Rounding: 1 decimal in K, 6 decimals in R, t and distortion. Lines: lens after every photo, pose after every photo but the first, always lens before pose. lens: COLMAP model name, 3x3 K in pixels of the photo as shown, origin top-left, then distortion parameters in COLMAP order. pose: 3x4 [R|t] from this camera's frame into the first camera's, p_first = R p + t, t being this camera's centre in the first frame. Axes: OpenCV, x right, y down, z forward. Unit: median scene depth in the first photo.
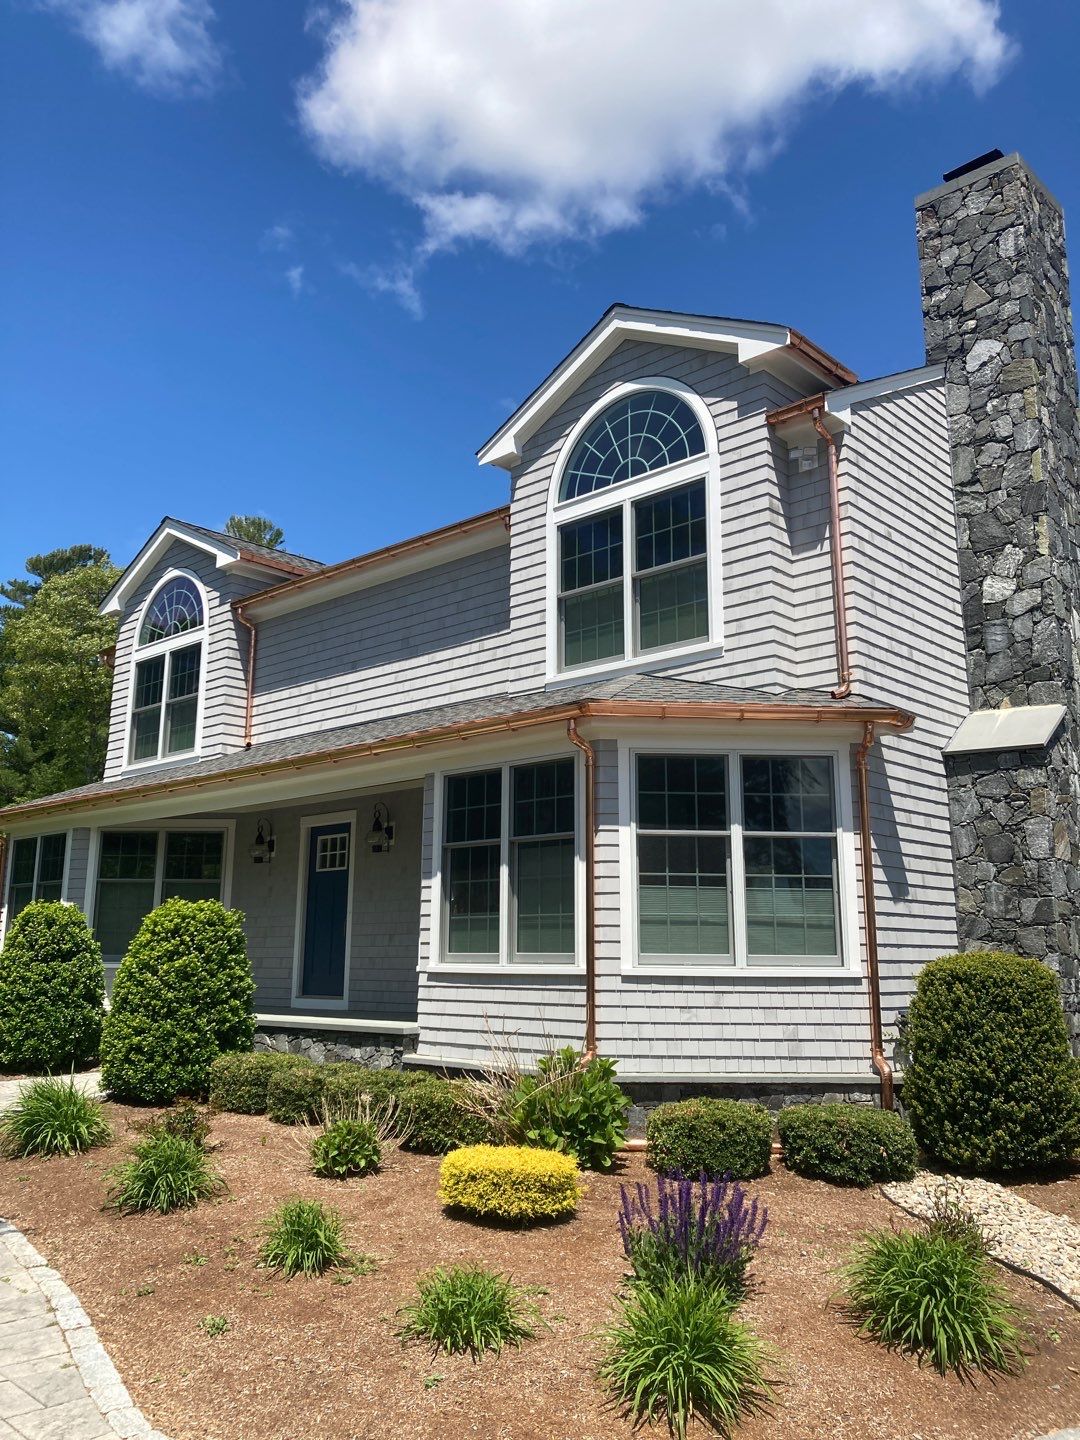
lens RADIAL K [[1174.8, 0, 537.0], [0, 1174.8, 676.3], [0, 0, 1]] dist [0.083685, -0.157722]
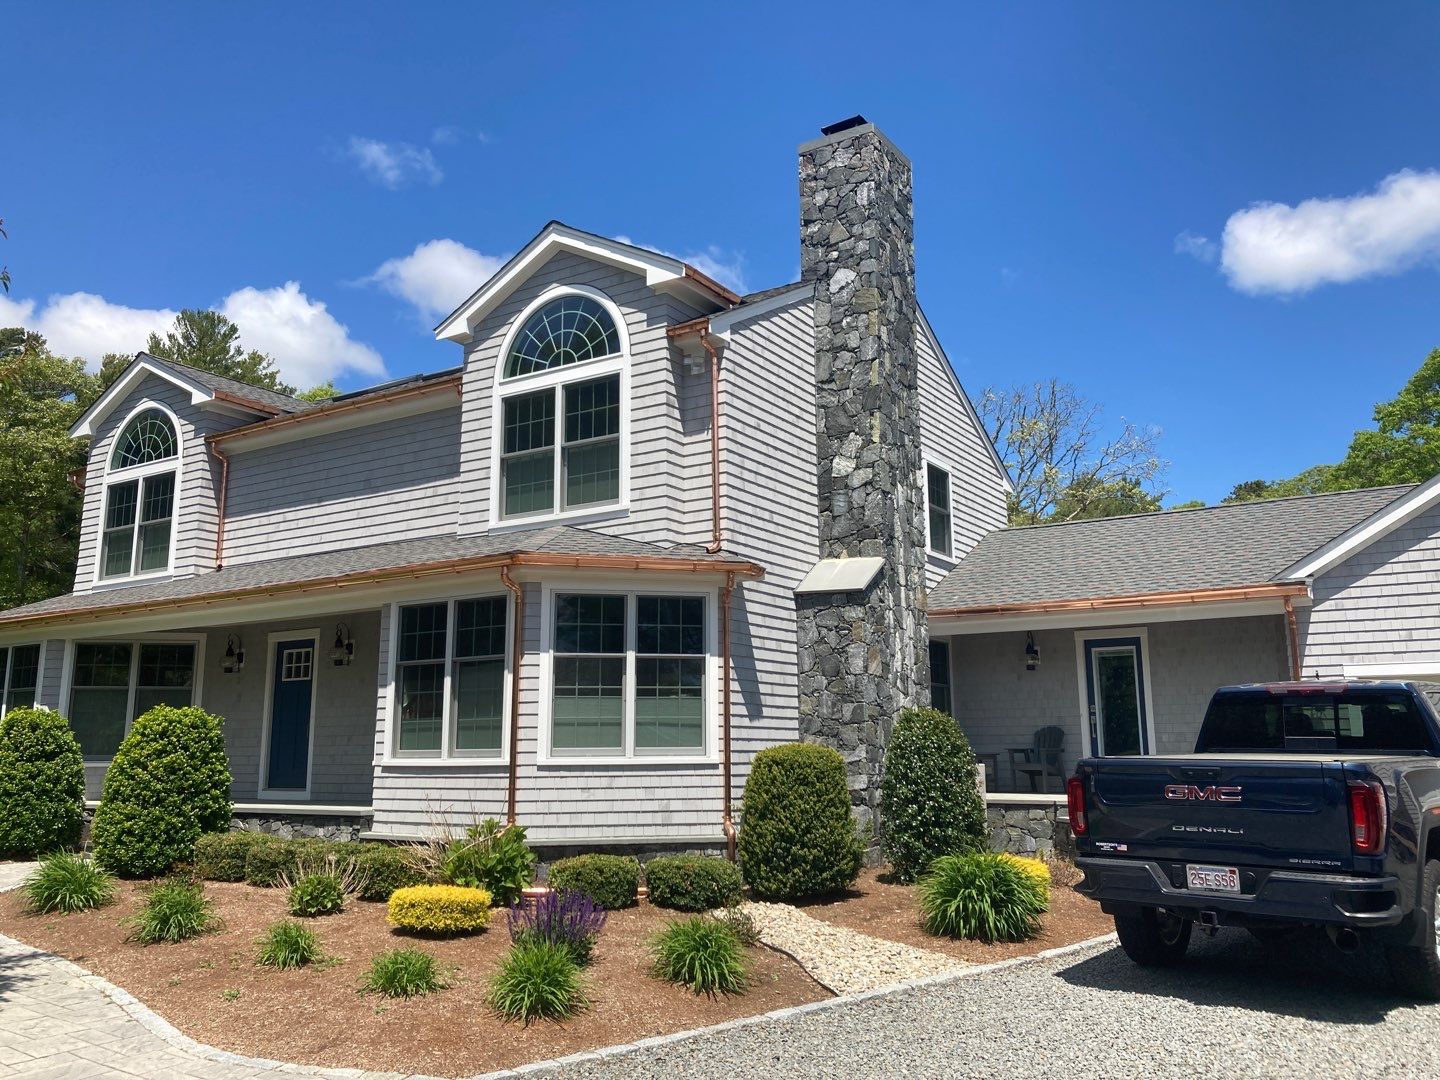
lens RADIAL K [[1177.2, 0, 706.0], [0, 1177.2, 505.7], [0, 0, 1]] dist [0.025574, -0.010891]
pose [[0.984768, 0.026529, 0.171838, 0.021069], [-0.030954, 0.999253, 0.023122, -0.058147], [-0.171096, -0.028089, 0.984854, -0.258221]]
